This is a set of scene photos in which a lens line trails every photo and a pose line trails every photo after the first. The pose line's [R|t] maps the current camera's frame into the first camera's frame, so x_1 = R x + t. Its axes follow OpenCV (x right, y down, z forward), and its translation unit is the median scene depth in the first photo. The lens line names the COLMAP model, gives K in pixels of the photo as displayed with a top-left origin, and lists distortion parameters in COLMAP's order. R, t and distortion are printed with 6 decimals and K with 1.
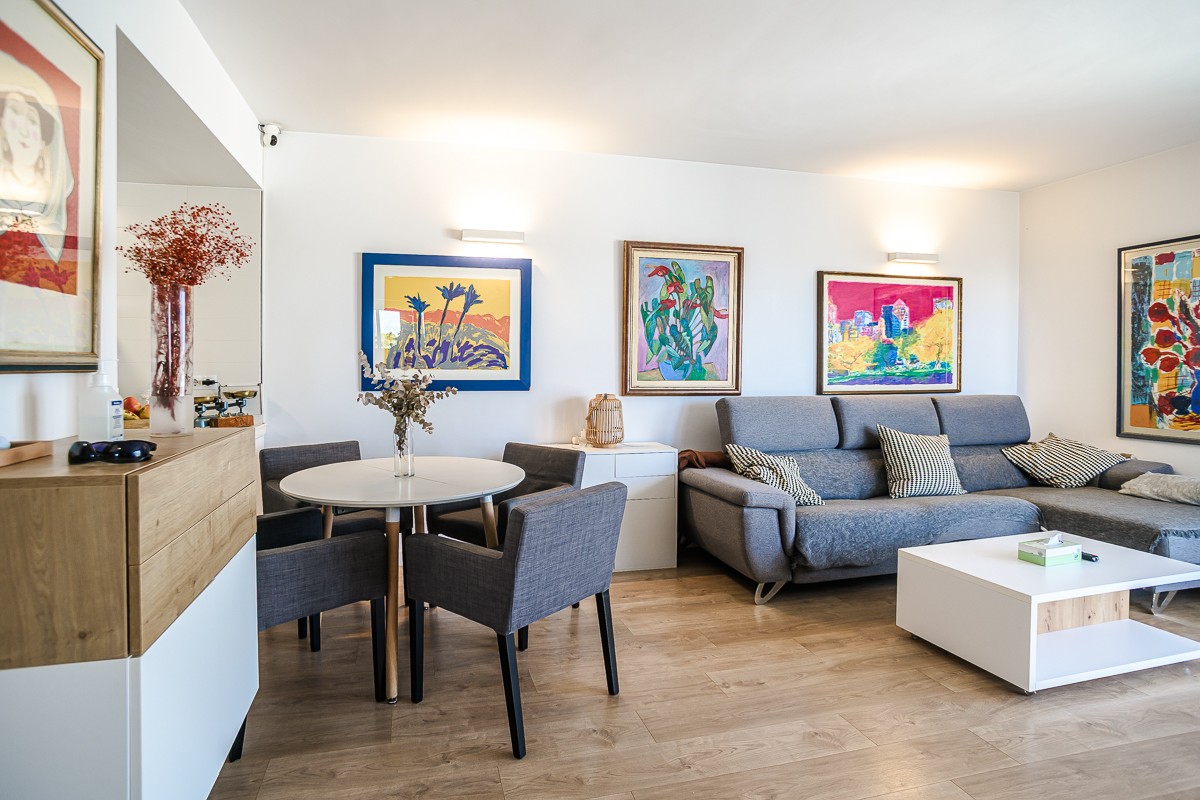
lens RADIAL K [[598.3, 0, 578.5], [0, 598.3, 377.7], [0, 0, 1]] dist [-0.071370, 0.037954]
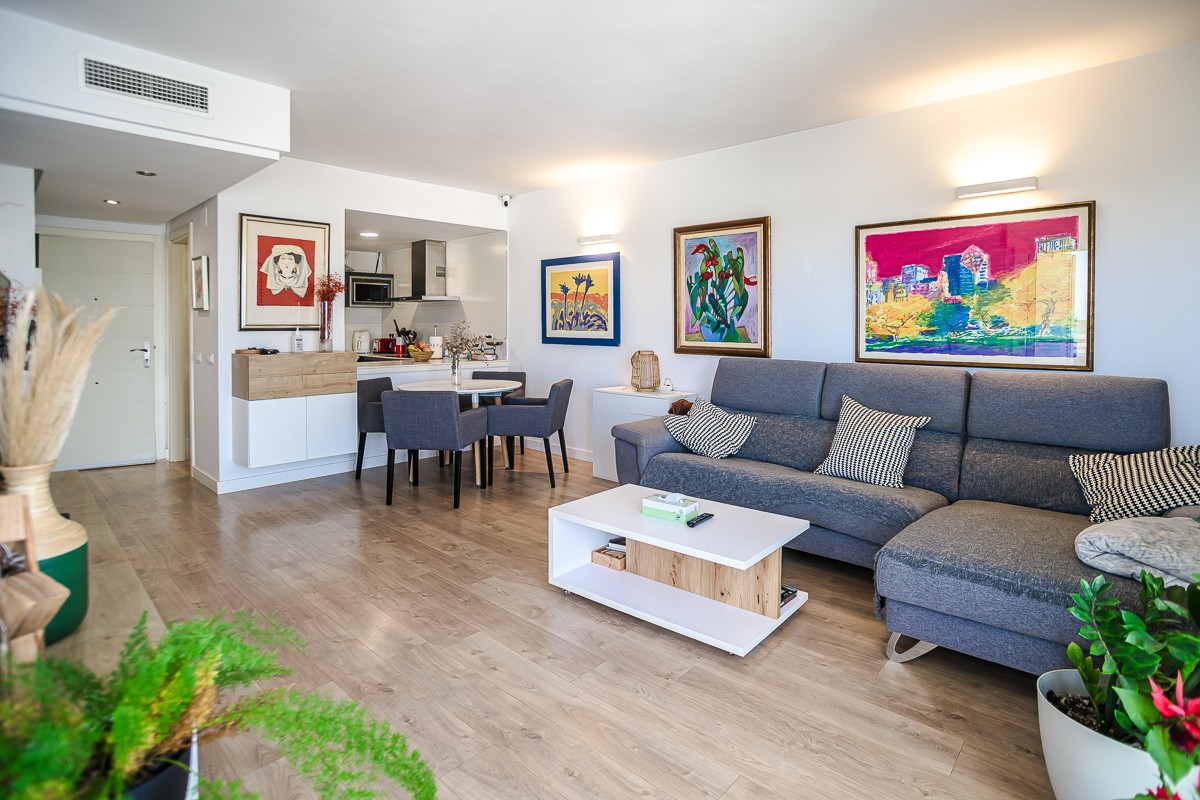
lens RADIAL K [[620.4, 0, 632.5], [0, 620.4, 338.5], [0, 0, 1]] dist [-0.072303, 0.043216]
pose [[0.574323, 0.018808, -0.818412, 1.094487], [-0.016382, 0.999800, 0.011480, -0.013761], [0.818465, 0.006814, 0.574517, 0.193760]]
